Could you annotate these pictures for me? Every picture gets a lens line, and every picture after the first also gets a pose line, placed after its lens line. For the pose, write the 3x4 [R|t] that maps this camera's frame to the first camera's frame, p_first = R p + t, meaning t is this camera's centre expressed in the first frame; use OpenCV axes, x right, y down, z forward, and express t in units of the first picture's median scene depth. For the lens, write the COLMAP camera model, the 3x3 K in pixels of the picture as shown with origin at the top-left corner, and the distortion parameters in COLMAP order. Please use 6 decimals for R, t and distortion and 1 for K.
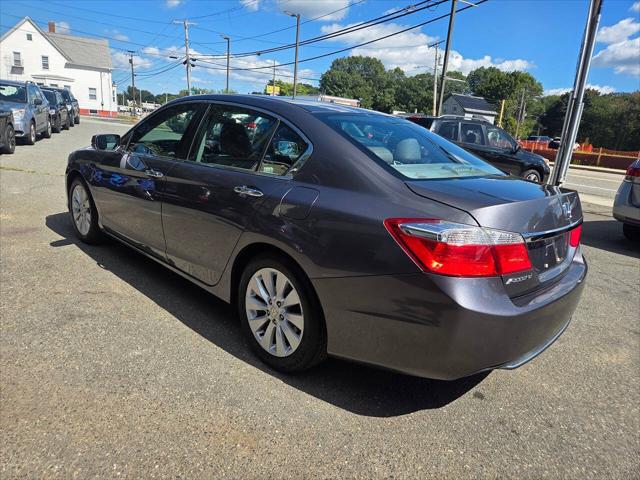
lens RADIAL K [[437.3, 0, 319.3], [0, 437.3, 246.2], [0, 0, 1]] dist [0.054214, -0.045869]
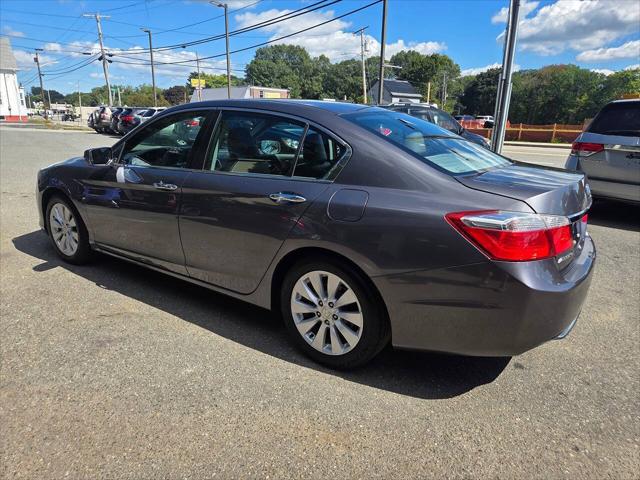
lens RADIAL K [[437.3, 0, 319.3], [0, 437.3, 250.2], [0, 0, 1]] dist [0.054214, -0.045869]
pose [[0.985510, -0.102065, 0.135475, -0.150851], [0.097938, 0.994512, 0.036806, -0.021976], [-0.138488, -0.023004, 0.990097, -0.005185]]
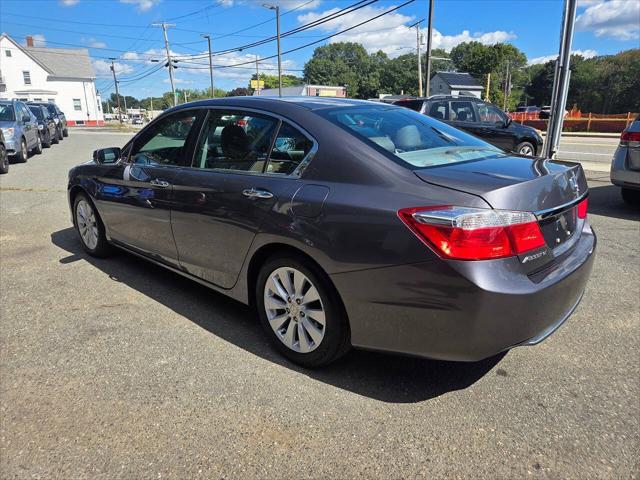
lens RADIAL K [[437.3, 0, 319.1], [0, 437.3, 241.2], [0, 0, 1]] dist [0.054214, -0.045869]
pose [[0.995809, -0.091402, 0.003236, -0.021274], [0.091358, 0.995747, 0.011883, -0.009117], [-0.004308, -0.011538, 0.999924, -0.009053]]
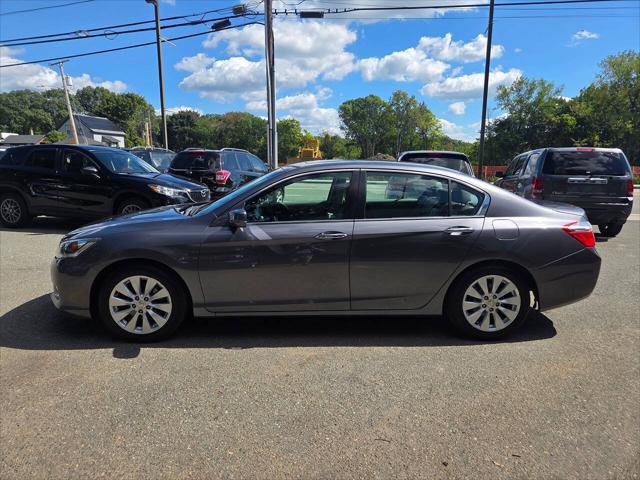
lens RADIAL K [[437.3, 0, 319.3], [0, 437.3, 240.5], [0, 0, 1]] dist [0.054214, -0.045869]
pose [[0.665226, -0.202870, 0.718553, -0.976967], [0.236009, 0.970169, 0.055415, -0.181479], [-0.708360, 0.132722, 0.693261, 0.203726]]
